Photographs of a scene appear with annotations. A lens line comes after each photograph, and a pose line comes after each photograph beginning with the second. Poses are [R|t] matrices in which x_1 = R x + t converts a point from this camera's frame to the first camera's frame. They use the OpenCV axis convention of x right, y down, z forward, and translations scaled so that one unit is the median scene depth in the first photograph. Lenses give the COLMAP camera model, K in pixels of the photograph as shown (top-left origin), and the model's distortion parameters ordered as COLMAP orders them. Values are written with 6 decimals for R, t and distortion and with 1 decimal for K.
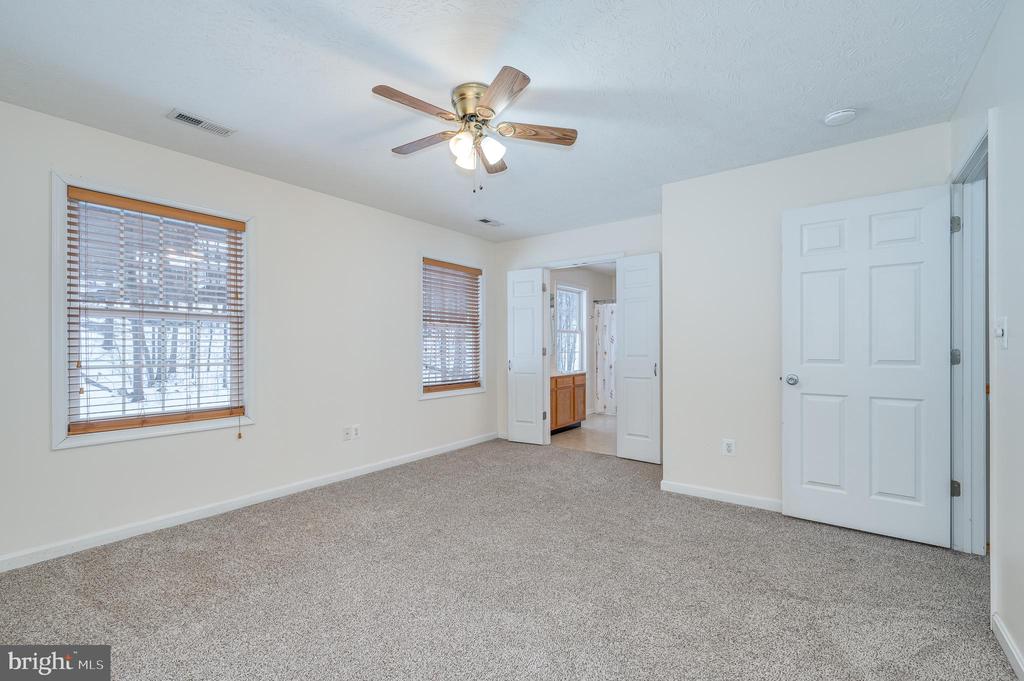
lens RADIAL K [[450.5, 0, 517.9], [0, 450.5, 344.7], [0, 0, 1]] dist [0.000149, 0.000701]
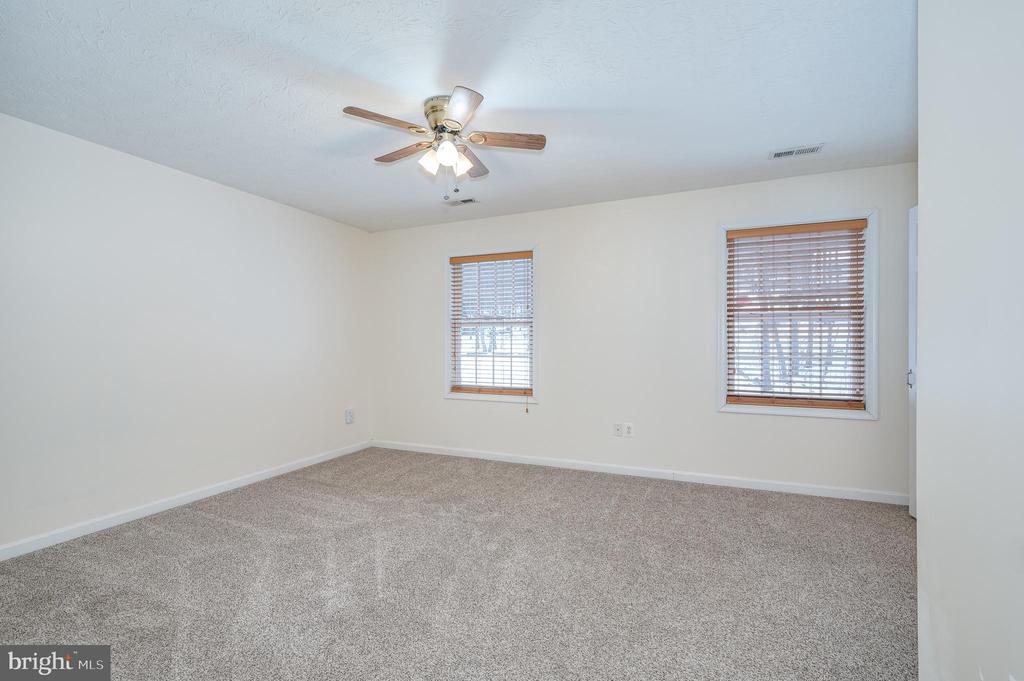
lens RADIAL K [[450.5, 0, 517.9], [0, 450.5, 344.7], [0, 0, 1]] dist [0.000149, 0.000701]
pose [[0.217261, -0.002729, -0.976110, 0.692208], [0.000205, 0.999996, -0.002750, 0.009892], [0.976114, 0.000398, 0.217260, 0.683914]]
